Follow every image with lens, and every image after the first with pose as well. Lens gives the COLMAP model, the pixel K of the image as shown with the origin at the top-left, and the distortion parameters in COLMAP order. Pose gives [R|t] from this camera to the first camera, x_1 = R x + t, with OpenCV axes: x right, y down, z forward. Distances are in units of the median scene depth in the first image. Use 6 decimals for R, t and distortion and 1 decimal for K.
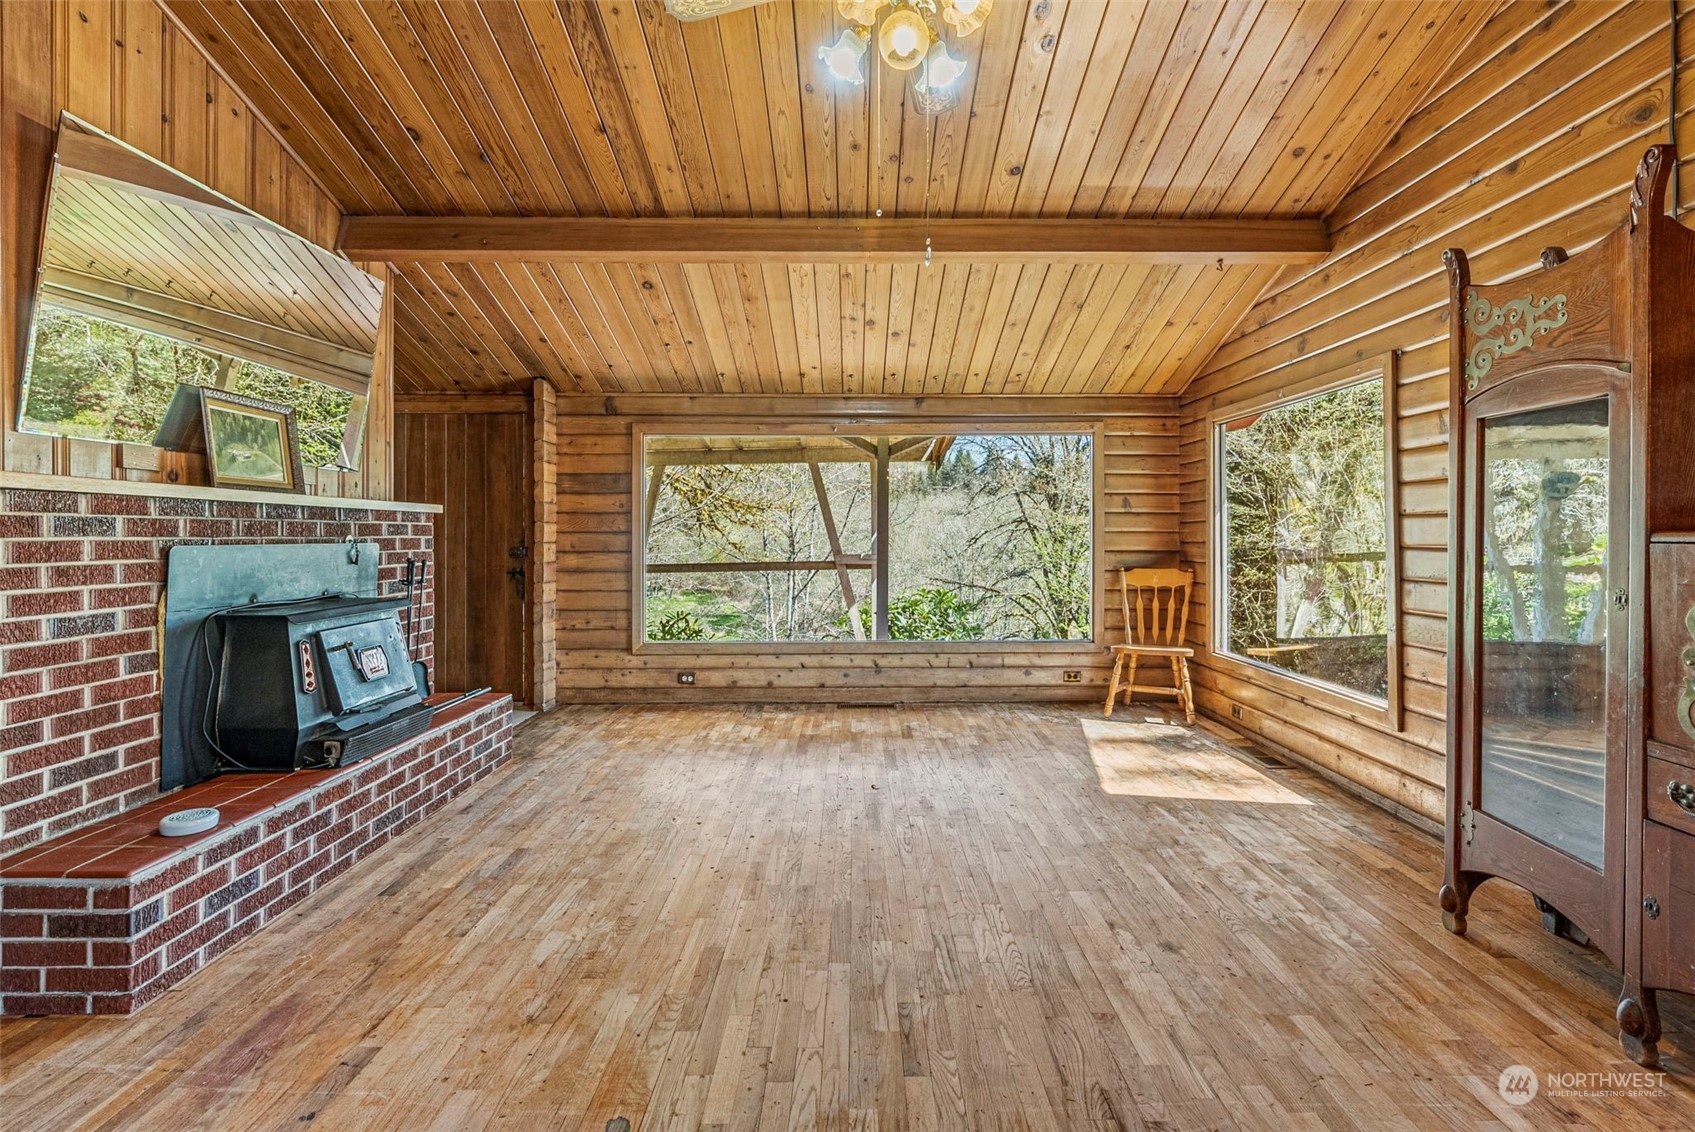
lens RADIAL K [[782.8, 0, 870.0], [0, 782.8, 531.3], [0, 0, 1]] dist [-0.010805, 0.004365]
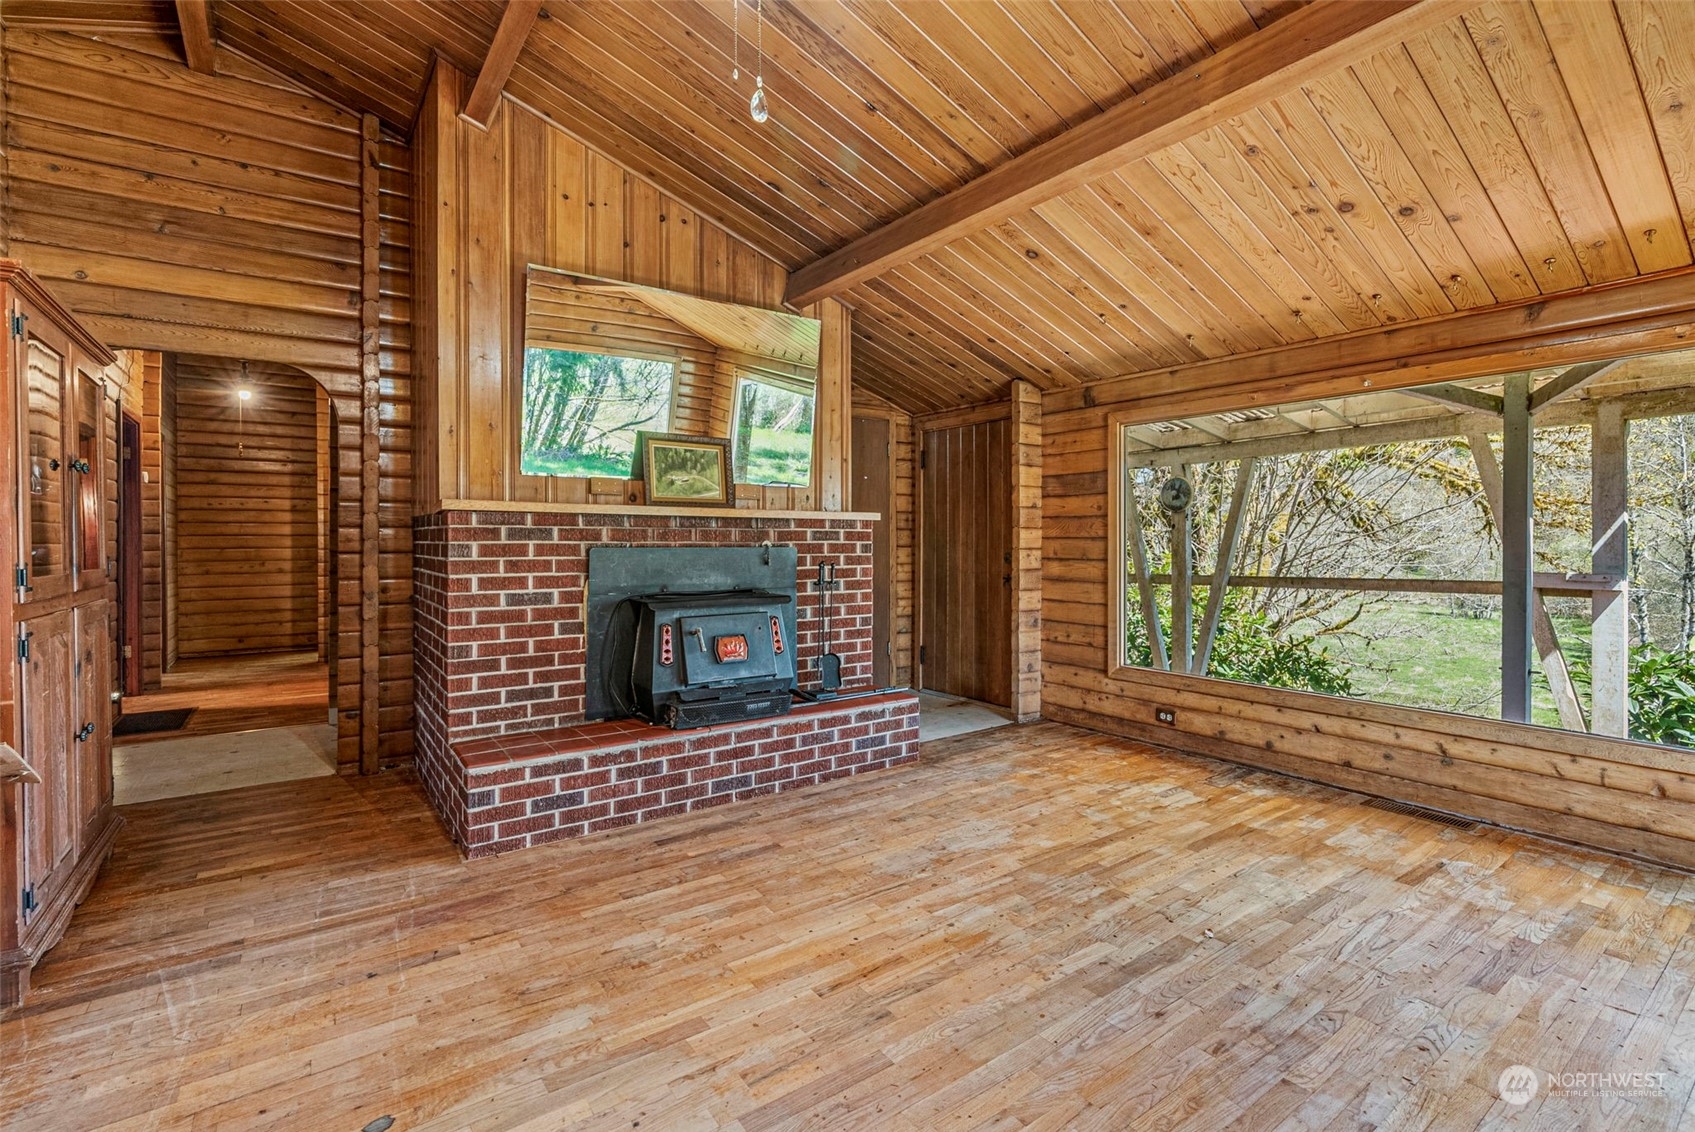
lens RADIAL K [[782.8, 0, 855.8], [0, 782.8, 537.9], [0, 0, 1]] dist [-0.010805, 0.004365]
pose [[0.572448, -0.000997, -0.819941, 0.277323], [0.001512, 0.999999, -0.000160, 0.001159], [0.819940, -0.001149, 0.572448, 0.299042]]
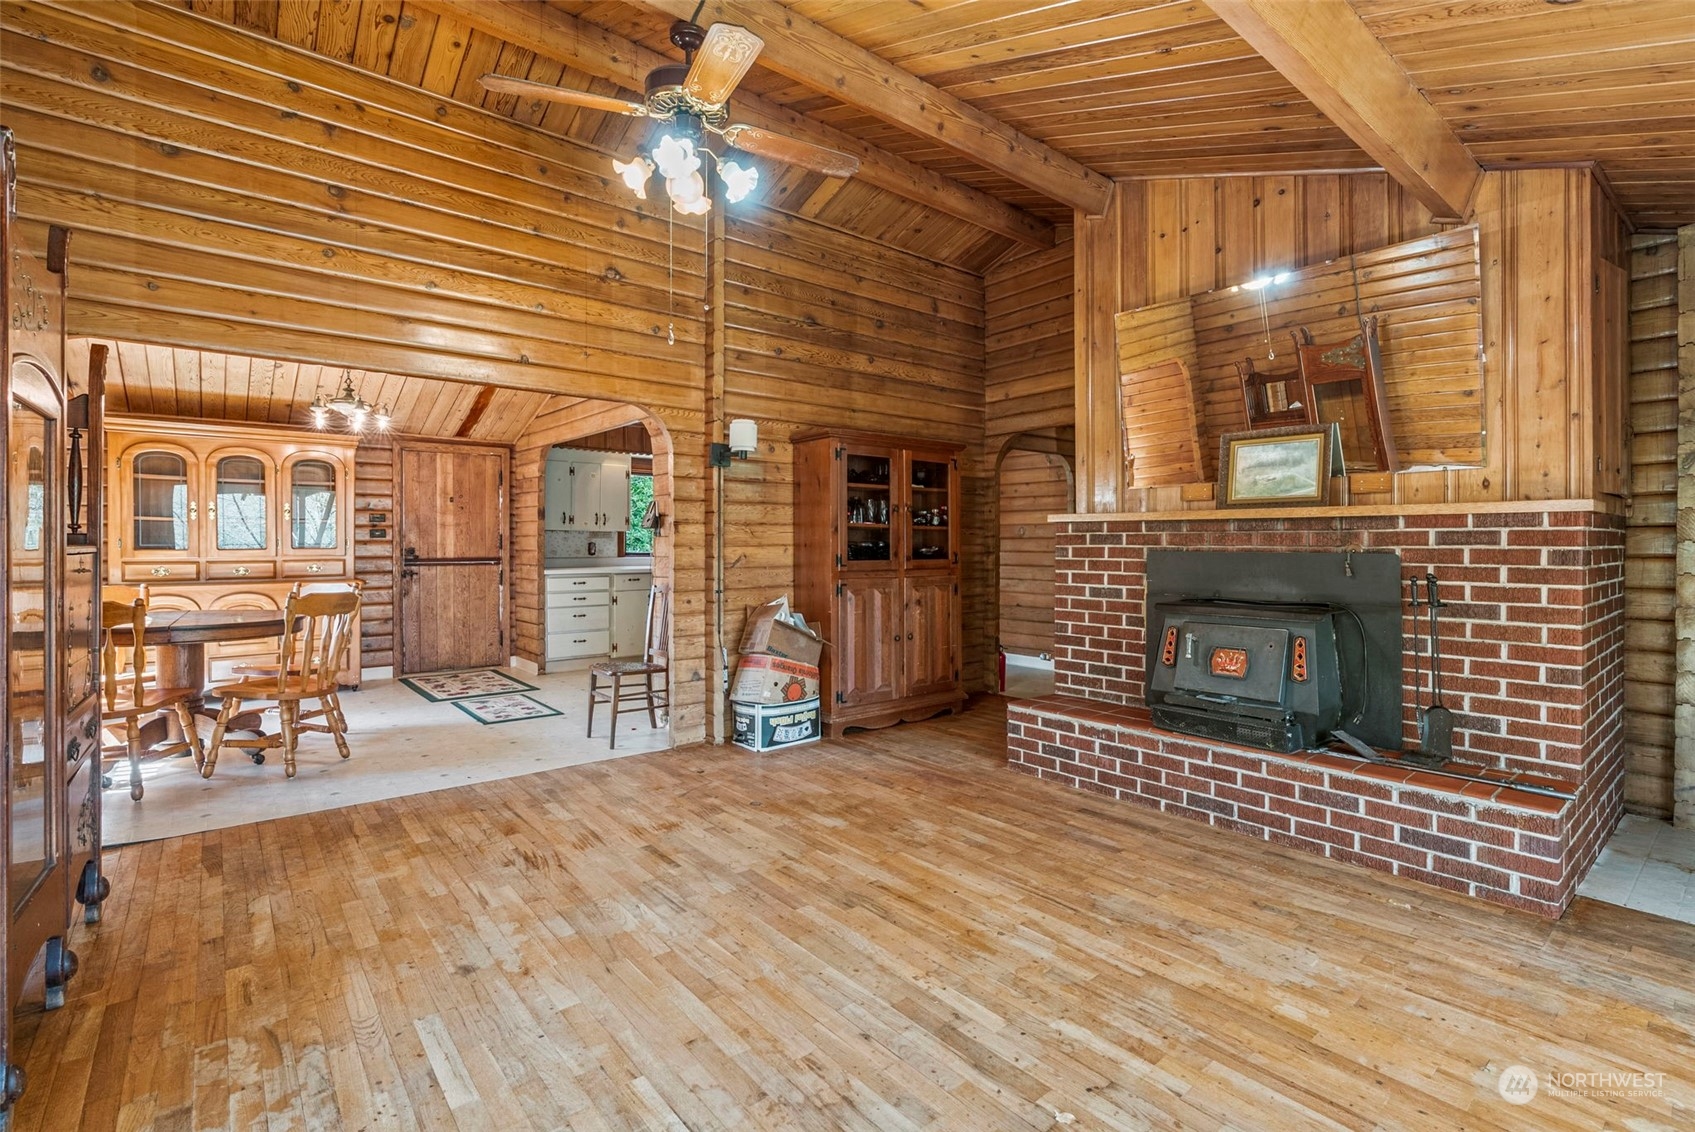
lens RADIAL K [[782.8, 0, 847.3], [0, 782.8, 545.5], [0, 0, 1]] dist [-0.010805, 0.004365]
pose [[-0.787859, 0.003049, -0.615848, 0.282904], [0.003683, 0.999993, 0.000239, 0.002443], [0.615845, -0.002080, -0.787865, 0.960064]]
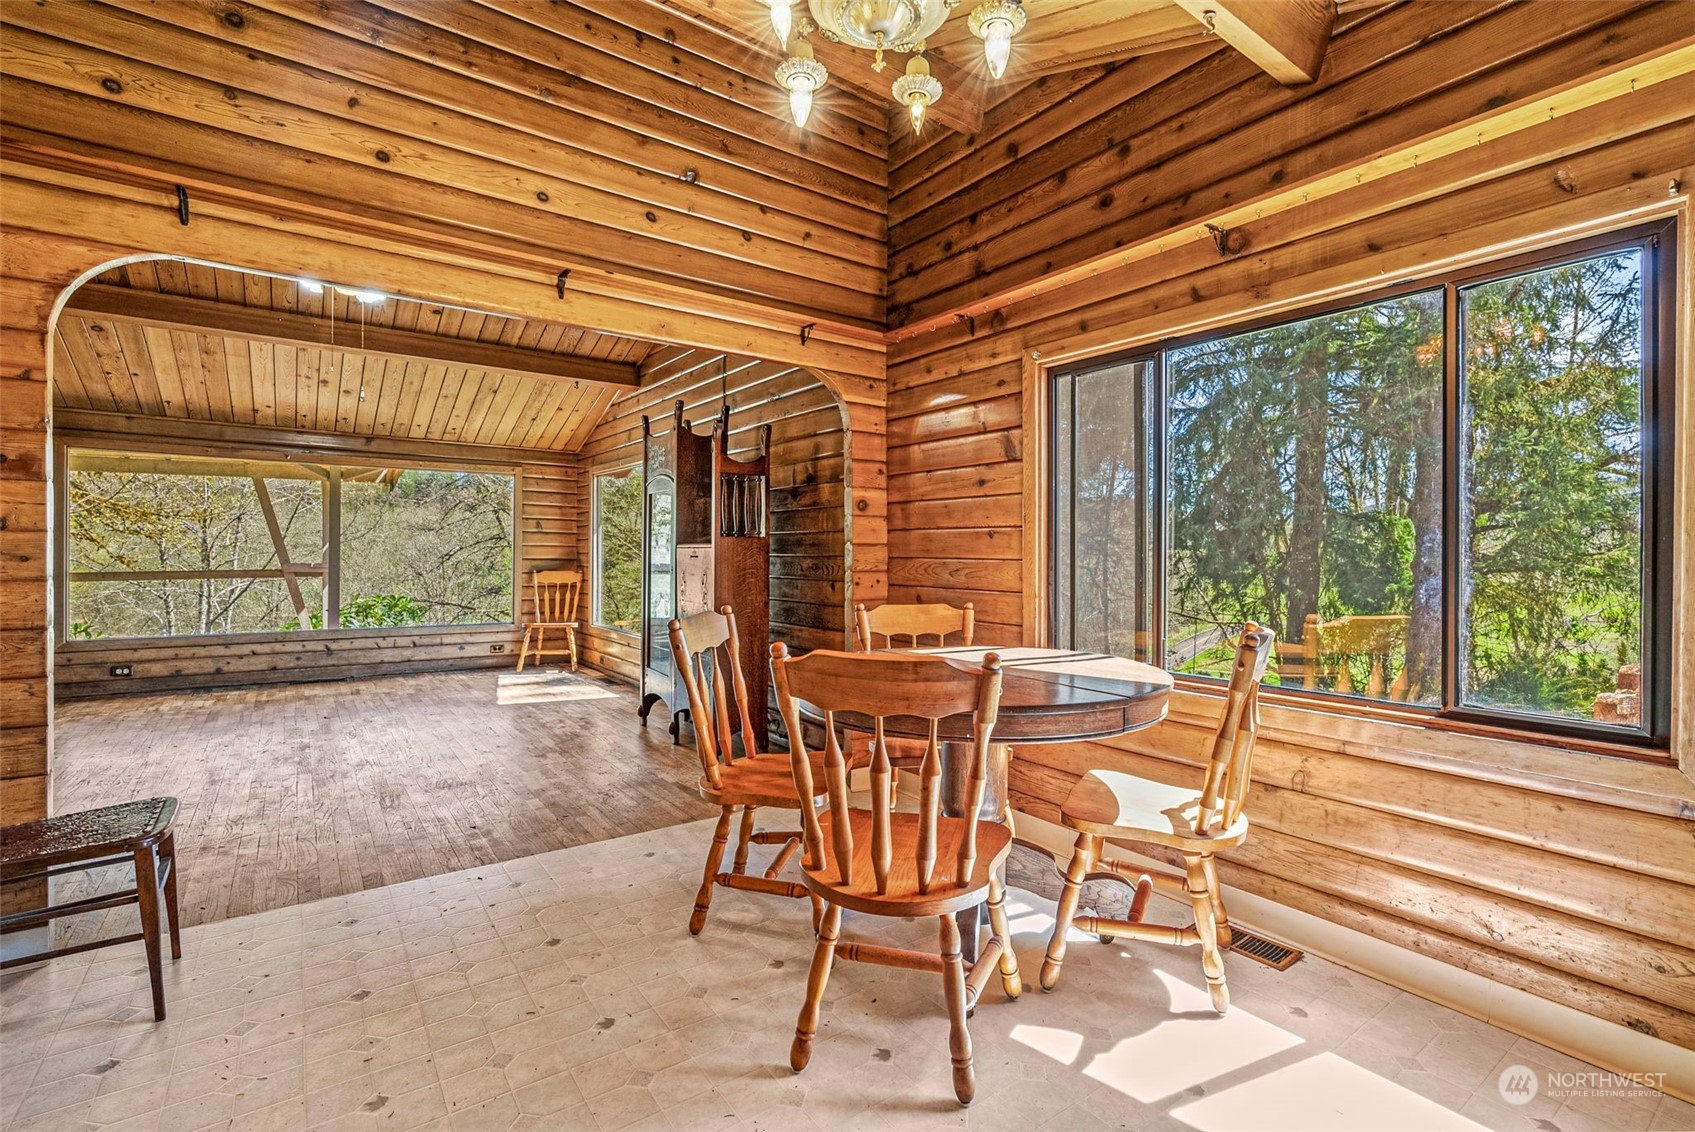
lens RADIAL K [[782.8, 0, 856.3], [0, 782.8, 563.8], [0, 0, 1]] dist [-0.010805, 0.004365]
pose [[0.822504, 0.004031, 0.568744, -0.007076], [-0.013252, 0.999839, 0.012079, 0.010153], [-0.568604, -0.017472, 0.822426, -0.552886]]
